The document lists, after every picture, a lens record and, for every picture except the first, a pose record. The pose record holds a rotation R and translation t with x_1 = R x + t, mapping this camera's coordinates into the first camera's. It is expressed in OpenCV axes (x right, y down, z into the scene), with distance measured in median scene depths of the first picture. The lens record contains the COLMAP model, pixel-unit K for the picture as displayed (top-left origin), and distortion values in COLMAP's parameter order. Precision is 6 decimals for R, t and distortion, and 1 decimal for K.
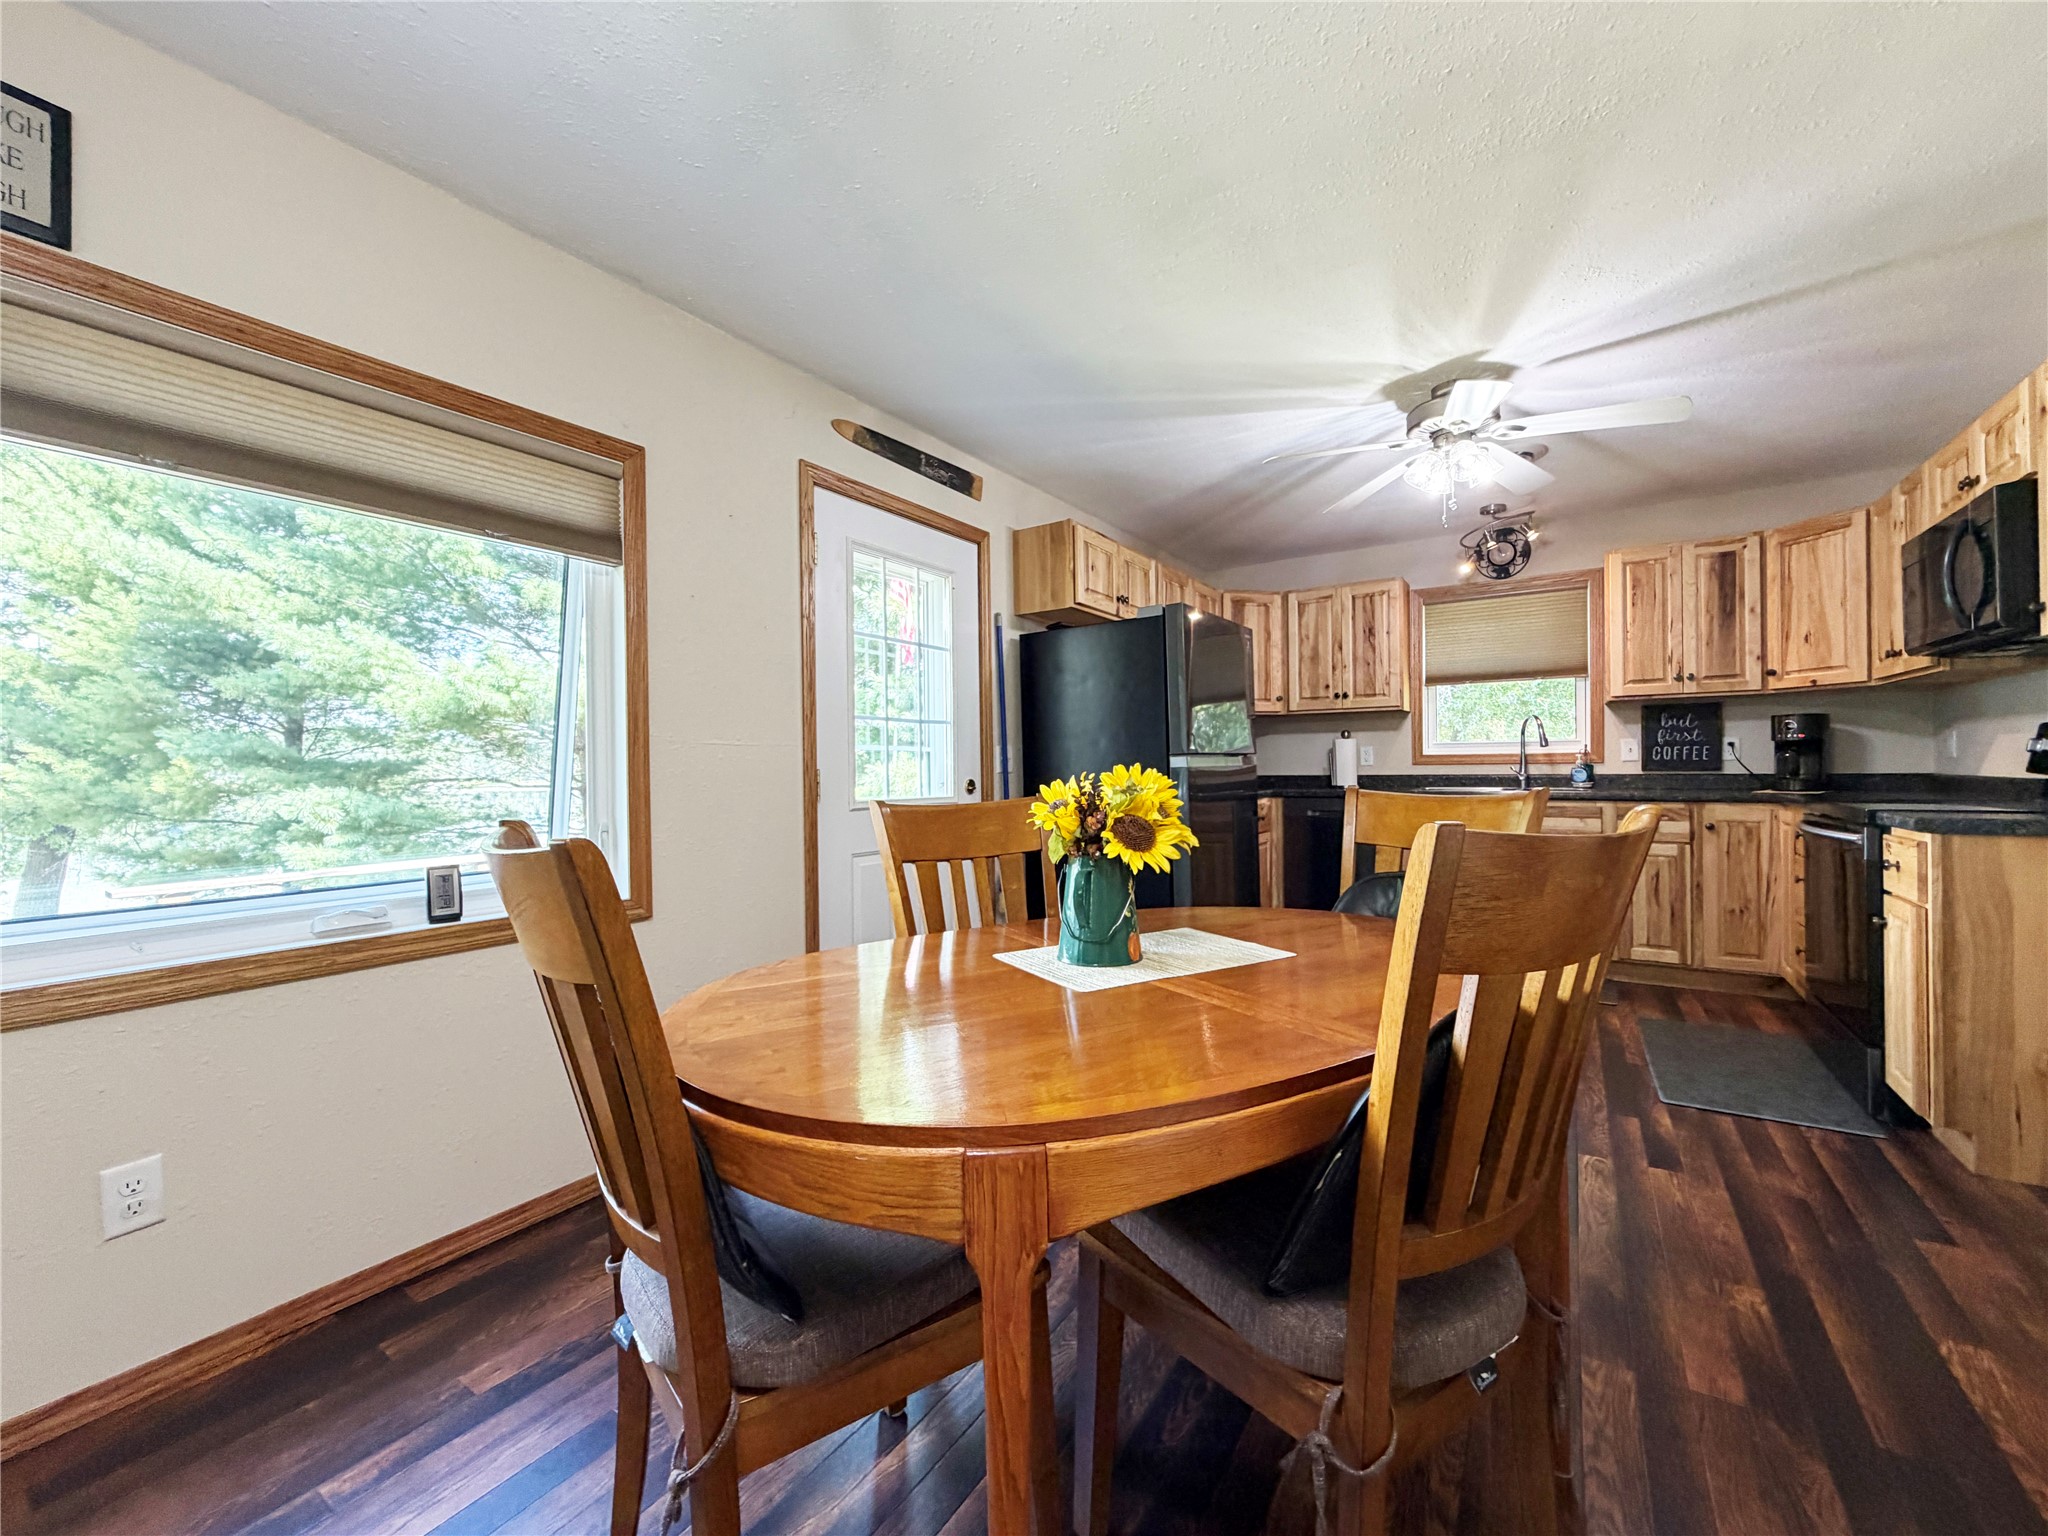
lens RADIAL K [[819.3, 0, 1016.2], [0, 819.3, 770.9], [0, 0, 1]] dist [-0.000312, 0.000024]
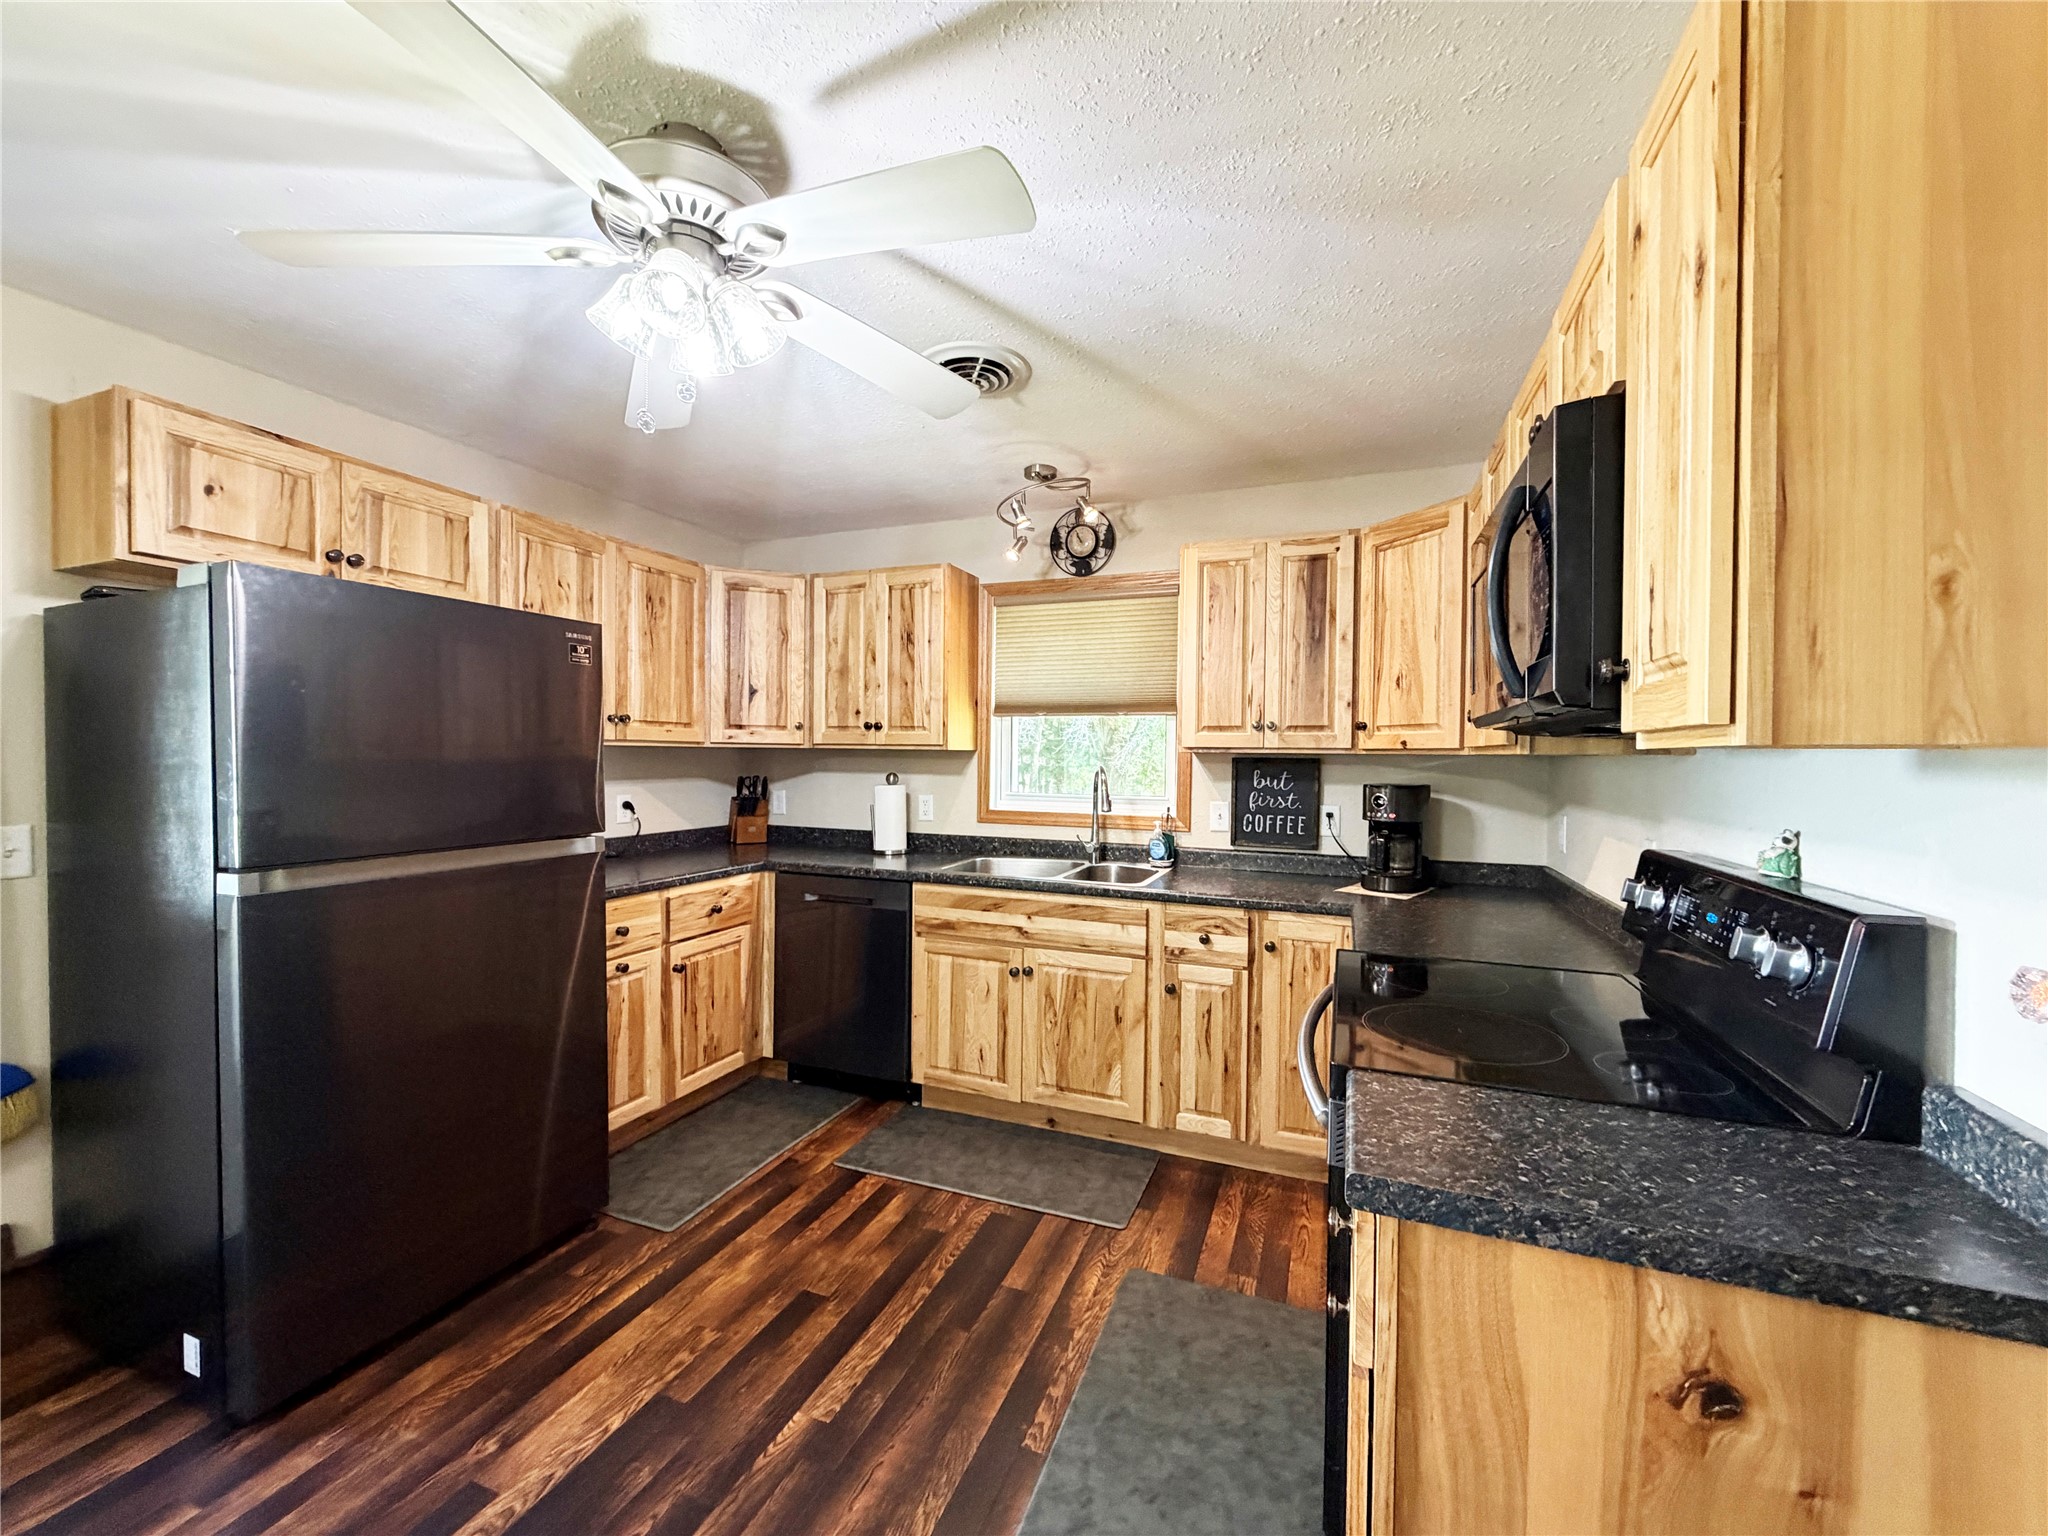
lens RADIAL K [[819.3, 0, 1016.2], [0, 819.3, 769.8], [0, 0, 1]] dist [-0.000312, 0.000024]
pose [[0.977680, 0.021430, 0.209003, 0.440253], [-0.023616, 0.999689, 0.007972, -0.074285], [-0.208767, -0.012729, 0.977883, 0.331607]]
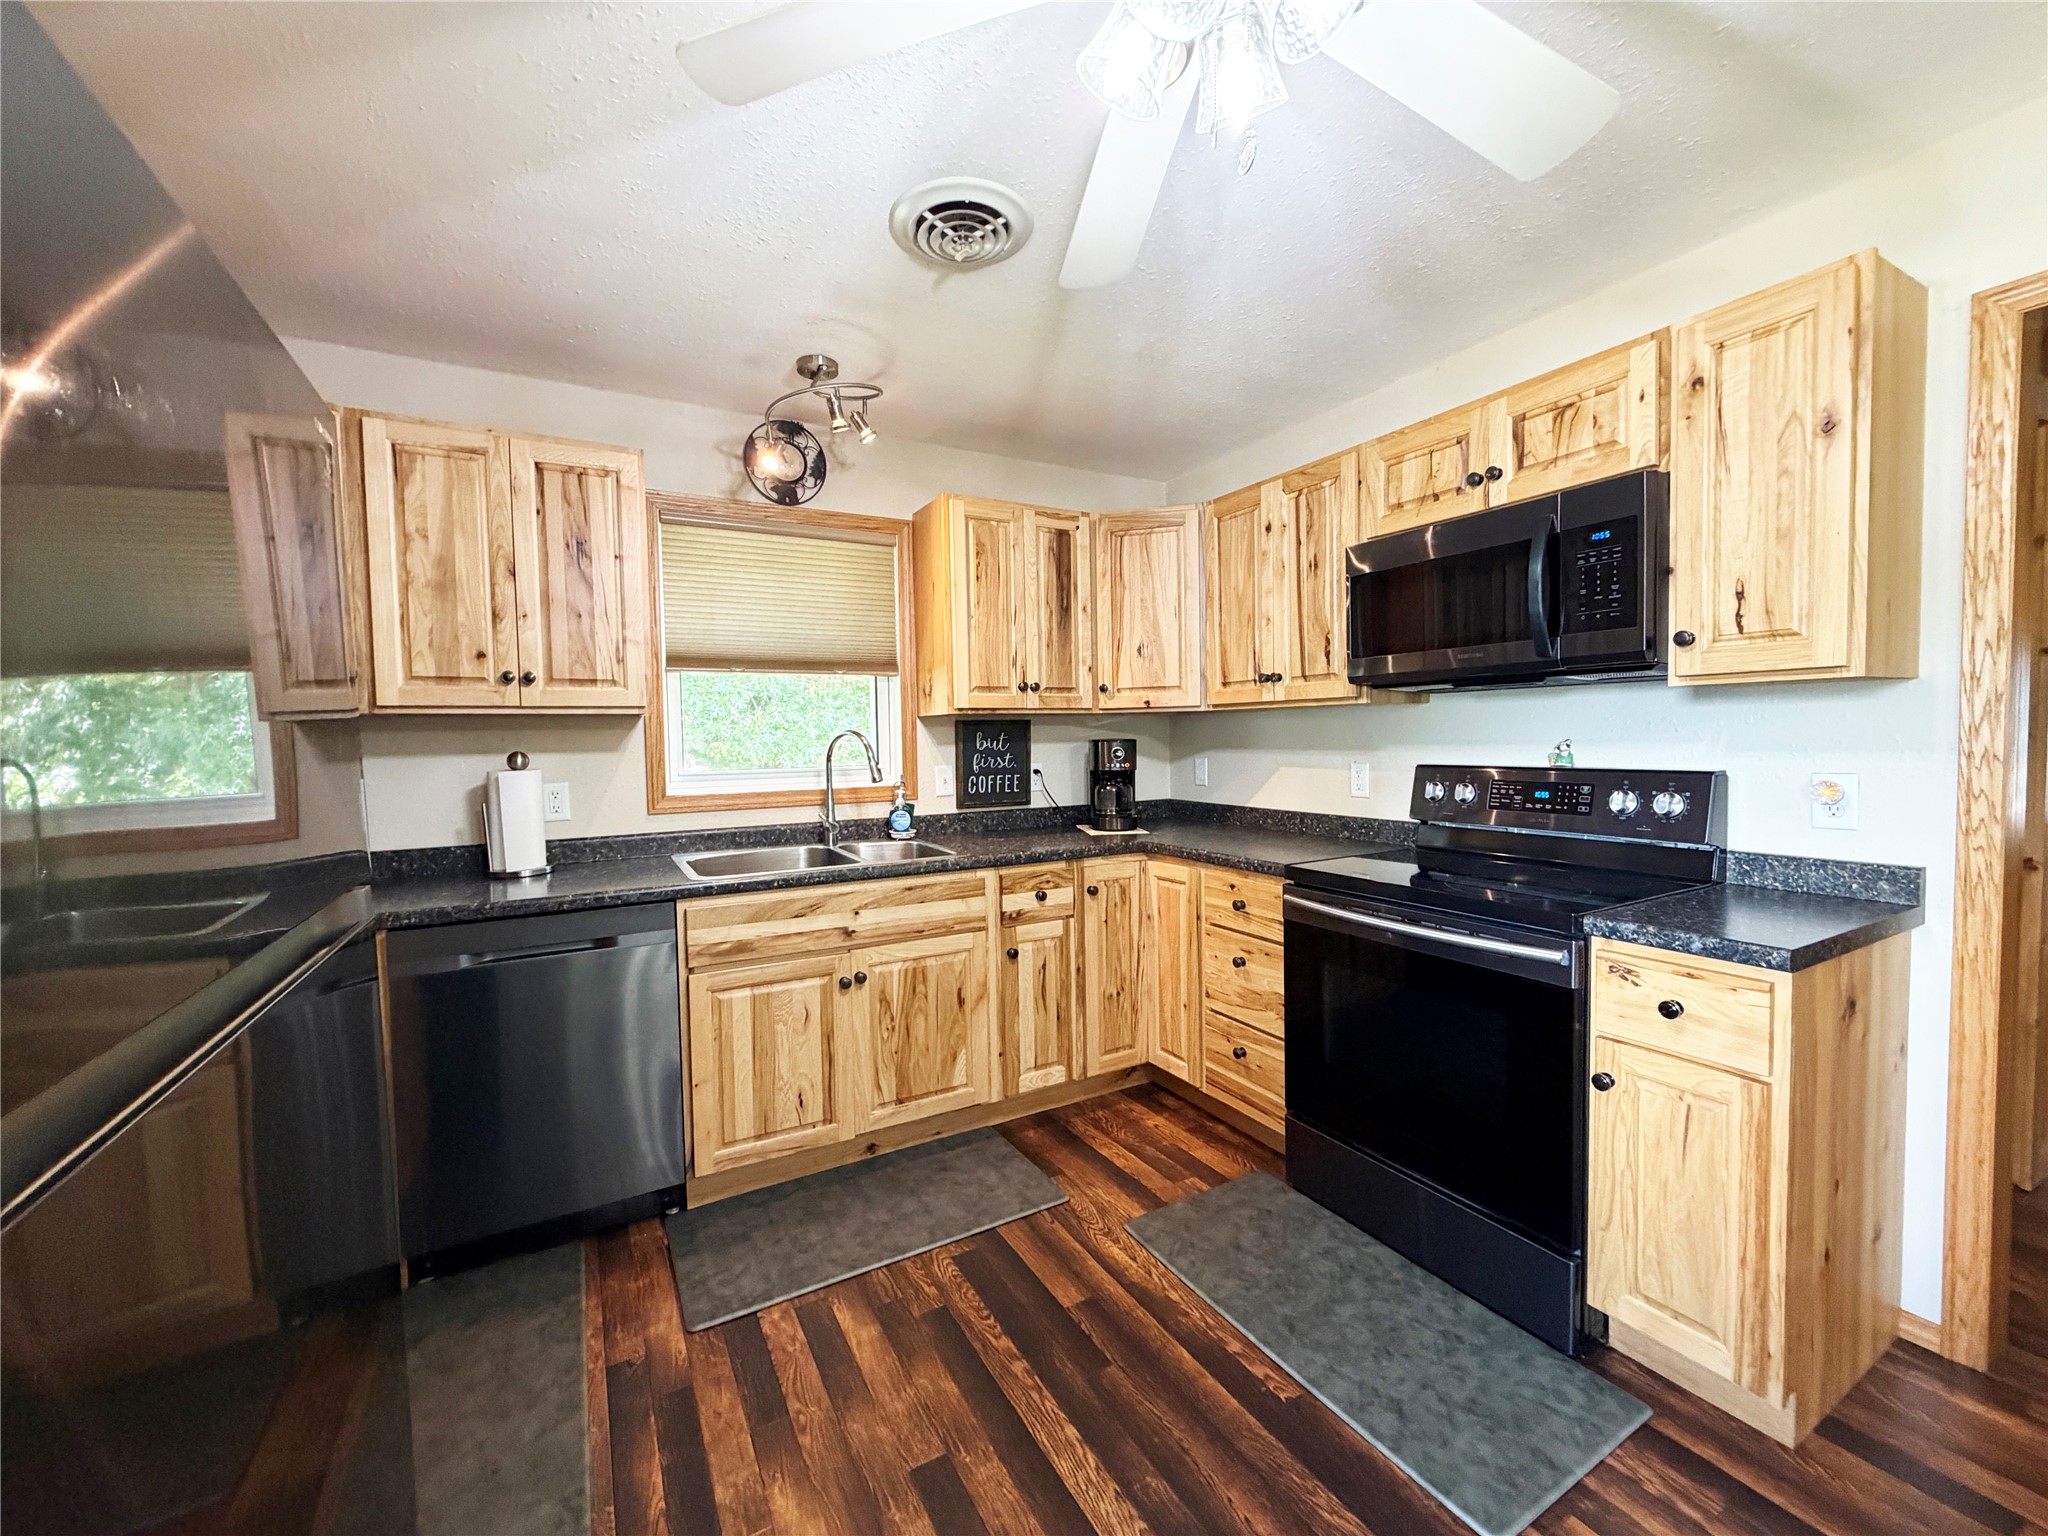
lens RADIAL K [[819.3, 0, 1027.7], [0, 819.3, 768.7], [0, 0, 1]] dist [-0.000312, 0.000024]
pose [[0.454229, -0.029954, 0.890381, 0.142049], [0.018246, 0.999538, 0.024319, -0.056193], [-0.890698, 0.005200, 0.454566, 0.642944]]
